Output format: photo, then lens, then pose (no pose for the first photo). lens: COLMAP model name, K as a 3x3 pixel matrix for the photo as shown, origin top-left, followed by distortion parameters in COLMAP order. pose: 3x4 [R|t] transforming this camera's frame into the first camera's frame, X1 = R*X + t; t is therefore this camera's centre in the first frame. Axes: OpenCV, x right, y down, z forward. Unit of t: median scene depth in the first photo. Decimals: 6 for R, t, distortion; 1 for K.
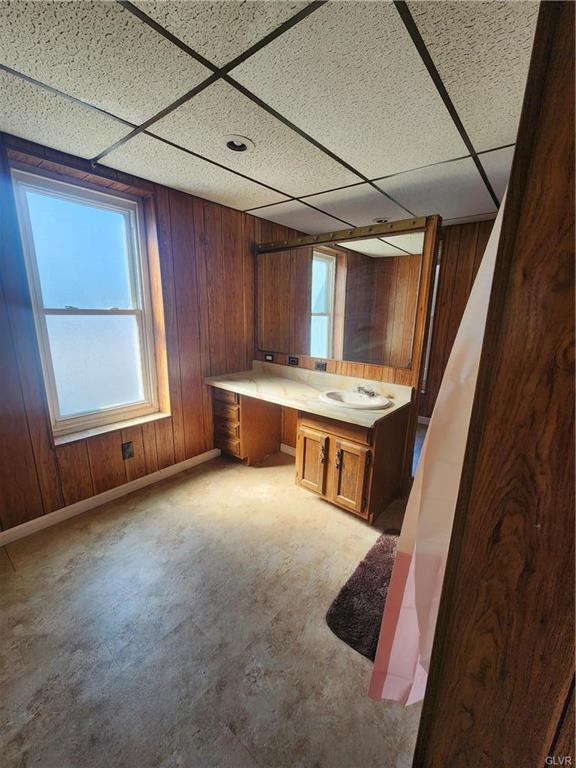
lens RADIAL K [[314.2, 0, 289.4], [0, 314.2, 386.9], [0, 0, 1]] dist [0.003146, 0.000530]
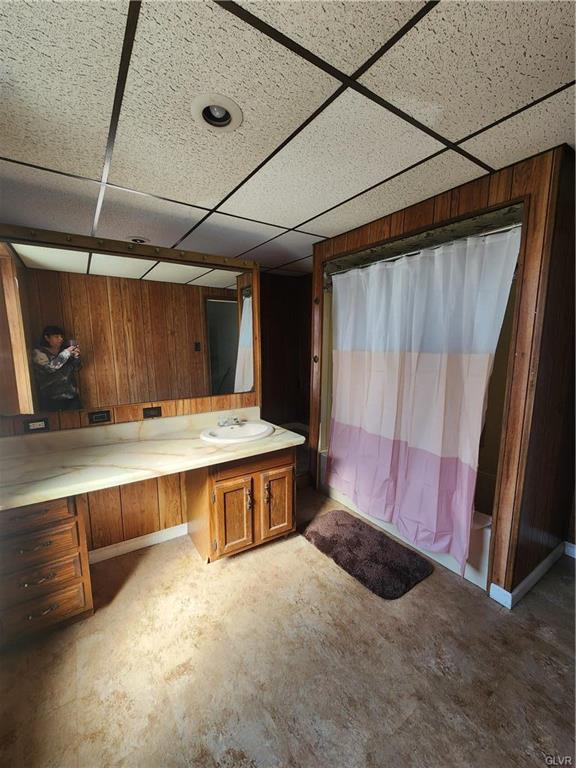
lens RADIAL K [[314.2, 0, 287.5], [0, 314.2, 385.6], [0, 0, 1]] dist [0.003146, 0.000530]
pose [[0.292054, -0.162735, 0.942455, -0.708901], [0.229926, 0.968464, 0.095975, -0.173435], [-0.928353, 0.188665, 0.320261, 0.589662]]
